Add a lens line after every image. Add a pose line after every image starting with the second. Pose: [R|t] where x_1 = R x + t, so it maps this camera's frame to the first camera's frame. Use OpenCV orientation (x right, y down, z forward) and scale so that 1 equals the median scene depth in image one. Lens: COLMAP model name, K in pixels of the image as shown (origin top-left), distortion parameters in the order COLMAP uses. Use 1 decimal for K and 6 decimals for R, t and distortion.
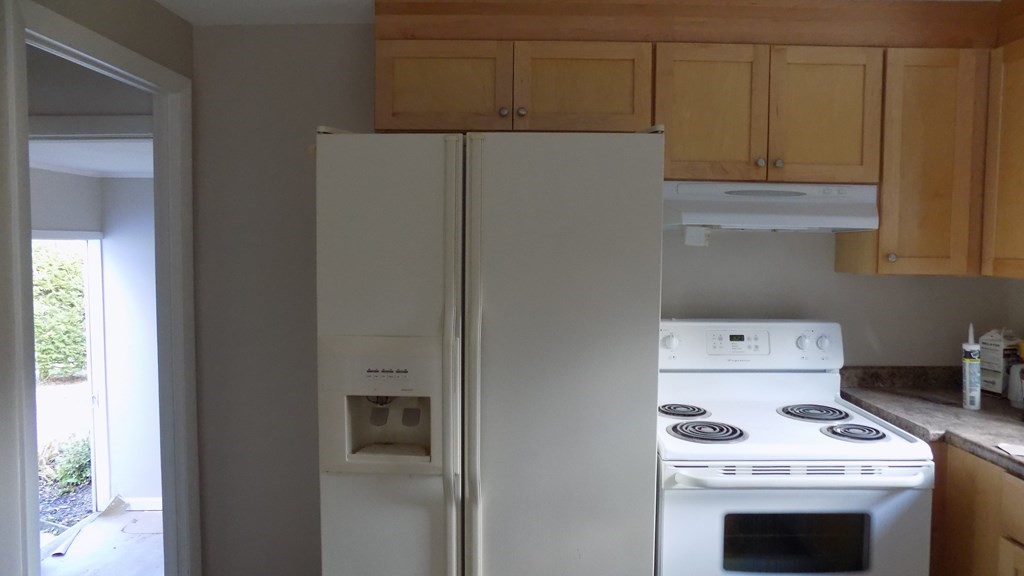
lens RADIAL K [[681.1, 0, 517.4], [0, 681.1, 279.9], [0, 0, 1]] dist [-0.074909, 0.075560]
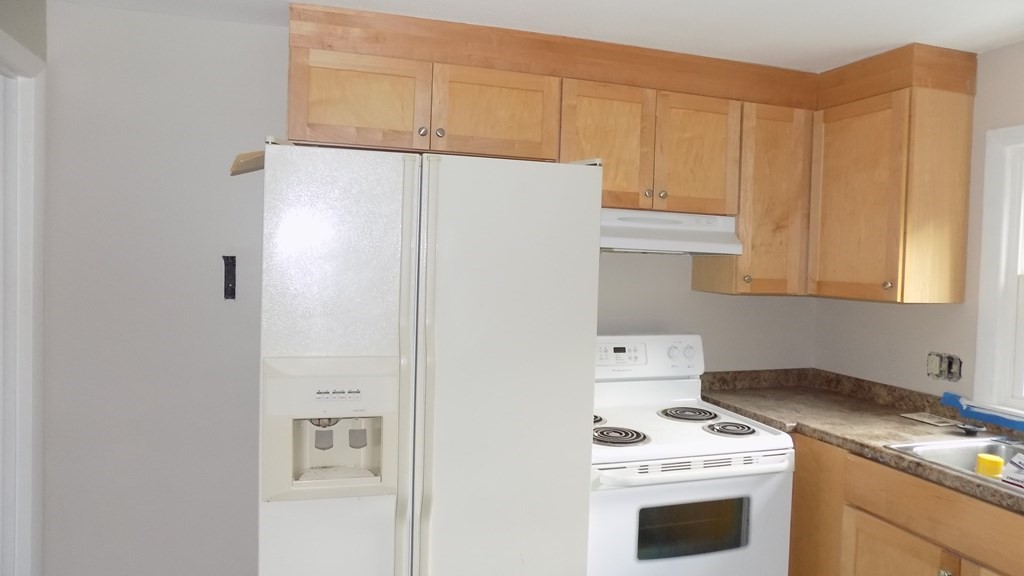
lens RADIAL K [[681.1, 0, 517.4], [0, 681.1, 279.9], [0, 0, 1]] dist [-0.074909, 0.075560]
pose [[0.950787, 0.010430, 0.309671, -0.224279], [-0.004982, 0.999819, -0.018379, -0.008917], [-0.309806, 0.015932, 0.950666, -0.004235]]
